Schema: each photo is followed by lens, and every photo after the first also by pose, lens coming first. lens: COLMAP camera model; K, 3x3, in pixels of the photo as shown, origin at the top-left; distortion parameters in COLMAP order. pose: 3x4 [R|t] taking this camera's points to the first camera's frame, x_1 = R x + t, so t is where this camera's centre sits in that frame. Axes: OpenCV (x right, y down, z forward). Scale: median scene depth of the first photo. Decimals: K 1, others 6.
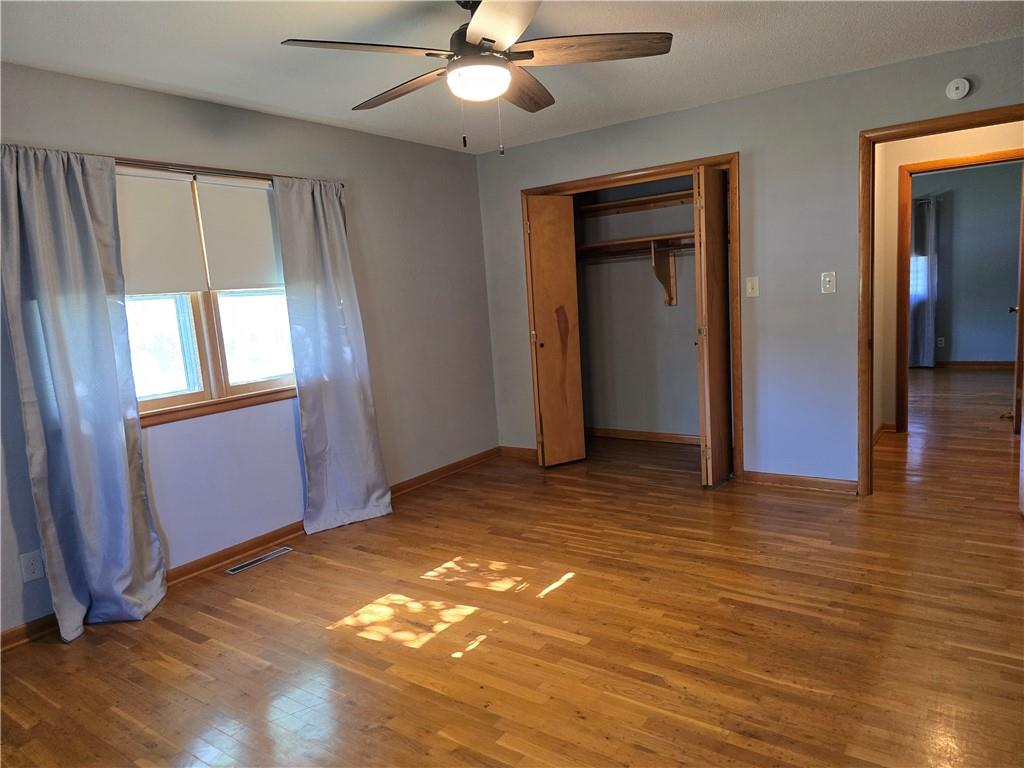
lens RADIAL K [[685.8, 0, 511.0], [0, 685.8, 385.6], [0, 0, 1]] dist [0.054797, -0.048099]
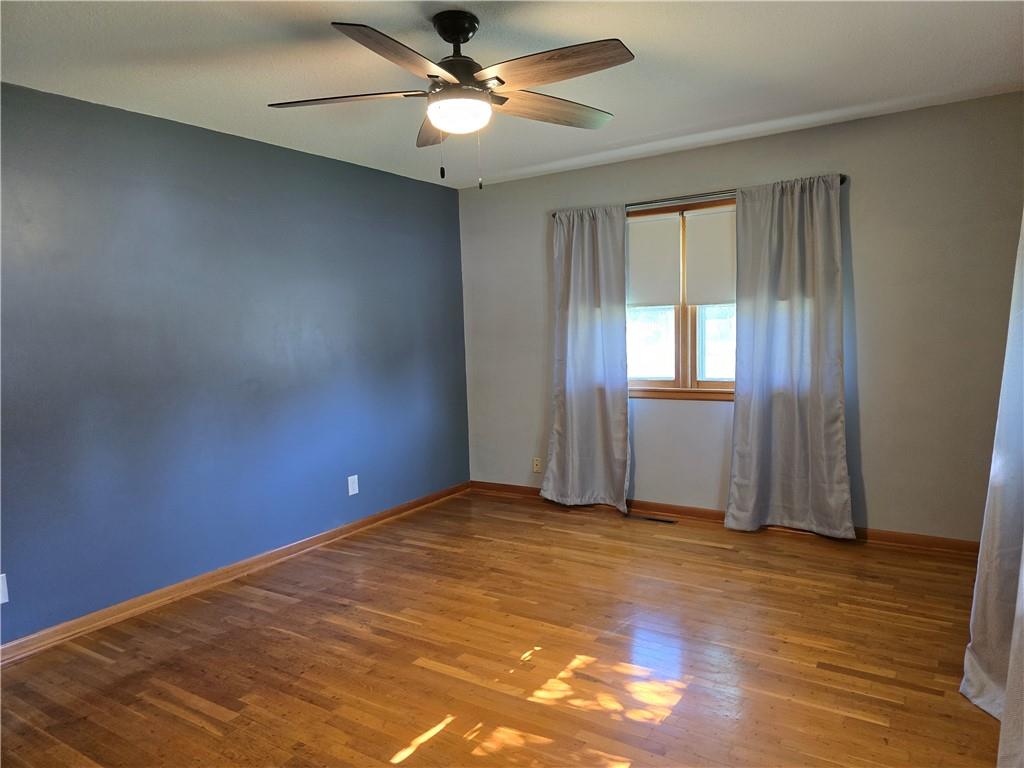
lens RADIAL K [[685.8, 0, 527.8], [0, 685.8, 390.6], [0, 0, 1]] dist [0.054797, -0.048099]
pose [[-0.993762, 0.103957, -0.040373, -0.046921], [0.091680, 0.967663, 0.234996, -0.213836], [0.063497, 0.229829, -0.971158, 1.579005]]
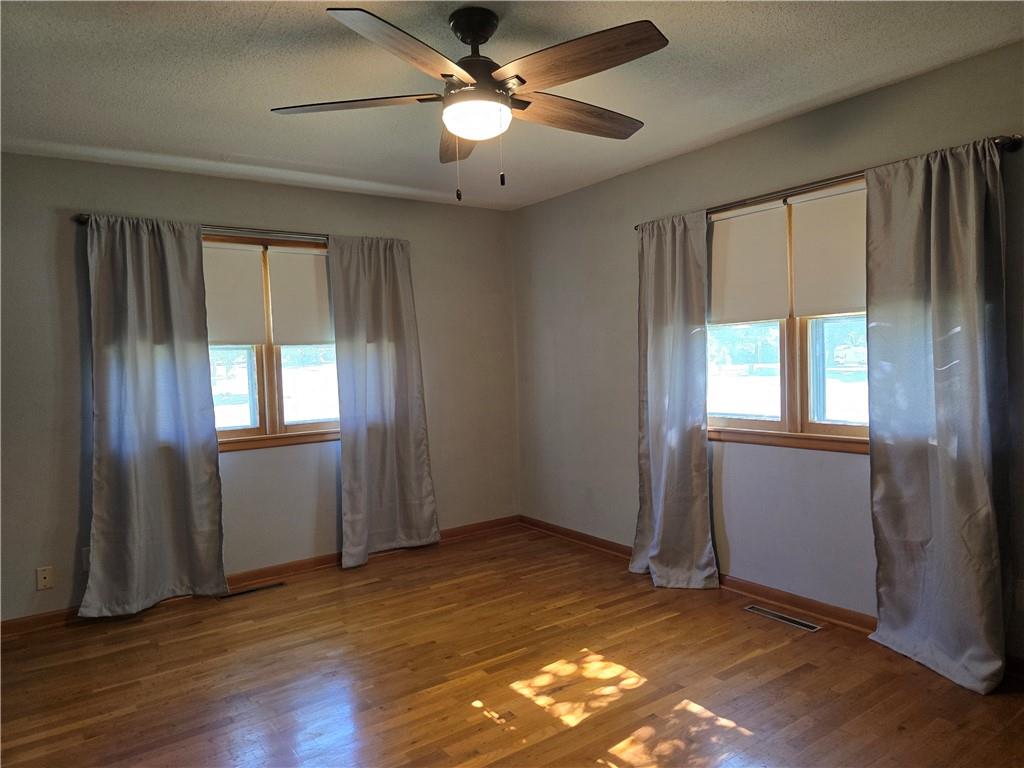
lens RADIAL K [[685.8, 0, 506.5], [0, 685.8, 379.7], [0, 0, 1]] dist [0.054797, -0.048099]
pose [[-0.322748, 0.111136, -0.939937, 0.644152], [-0.073005, 0.987201, 0.141793, -0.176546], [0.943665, 0.114383, -0.310503, 1.038709]]
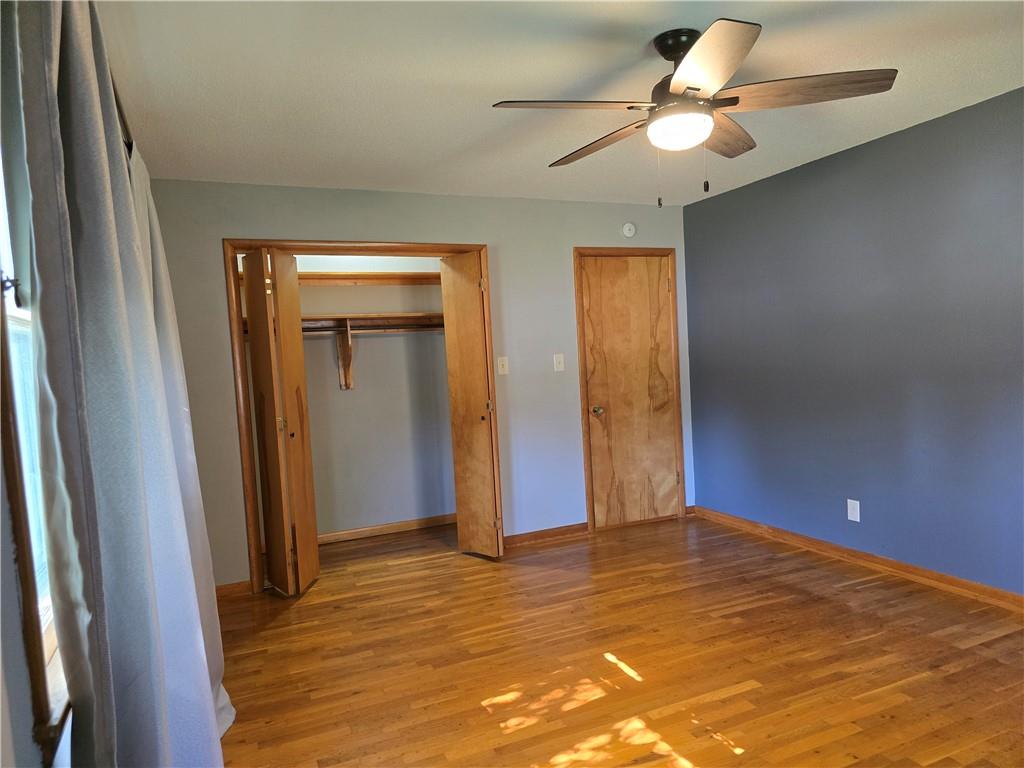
lens RADIAL K [[685.8, 0, 512.7], [0, 685.8, 389.2], [0, 0, 1]] dist [0.054797, -0.048099]
pose [[0.514306, -0.006458, 0.857583, -0.778913], [0.138689, 0.987436, -0.075738, -0.027057], [-0.846319, 0.157890, 0.508739, 0.578657]]
